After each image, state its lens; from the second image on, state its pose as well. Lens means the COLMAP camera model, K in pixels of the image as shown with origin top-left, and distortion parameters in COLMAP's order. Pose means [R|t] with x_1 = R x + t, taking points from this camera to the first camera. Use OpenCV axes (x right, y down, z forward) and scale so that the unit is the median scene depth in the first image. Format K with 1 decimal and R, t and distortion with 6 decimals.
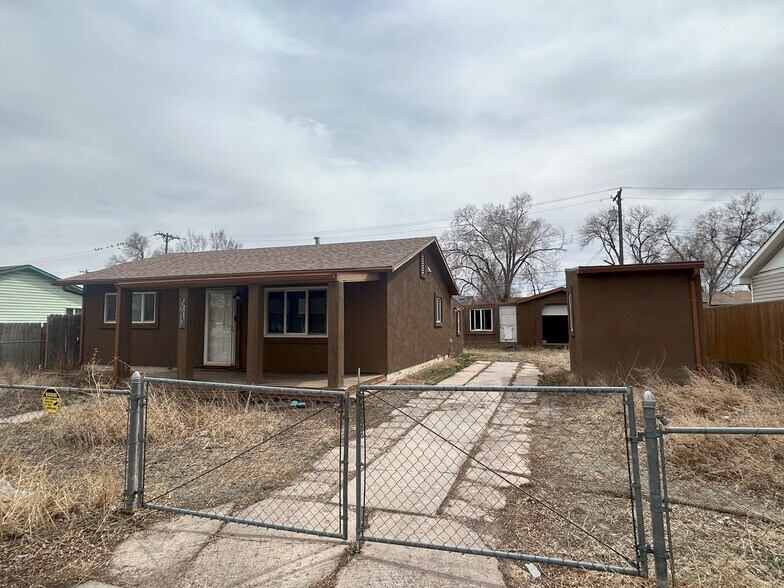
lens RADIAL K [[496.5, 0, 383.5], [0, 496.5, 289.2], [0, 0, 1]] dist [0.003480, 0.003167]
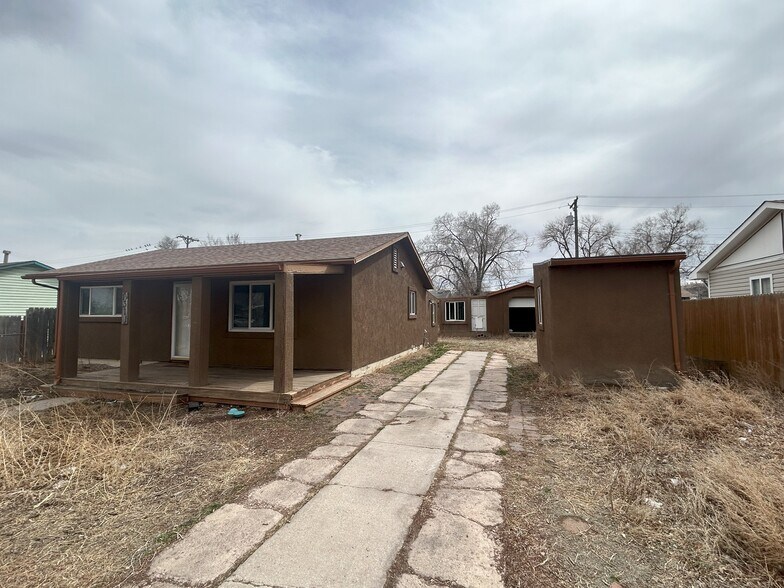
lens RADIAL K [[381.5, 0, 392.0], [0, 381.5, 294.0], [0, 0, 1]] dist [-0.002387, 0.000076]
pose [[0.999843, 0.000169, 0.017724, 0.026030], [-0.000574, 0.999739, 0.022834, 0.001968], [-0.017716, -0.022840, 0.999582, 0.094249]]
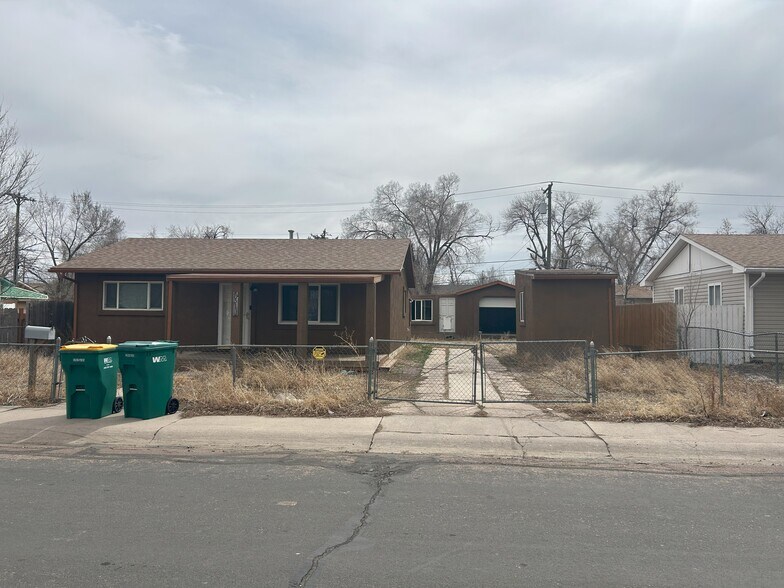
lens RADIAL K [[791.6, 0, 393.3], [0, 791.6, 296.4], [0, 0, 1]] dist [0.213442, -0.506312]
pose [[0.961943, 0.022243, 0.272342, -0.222657], [-0.036477, 0.998214, 0.047312, -0.031500], [-0.270804, -0.055446, 0.961037, -0.410539]]
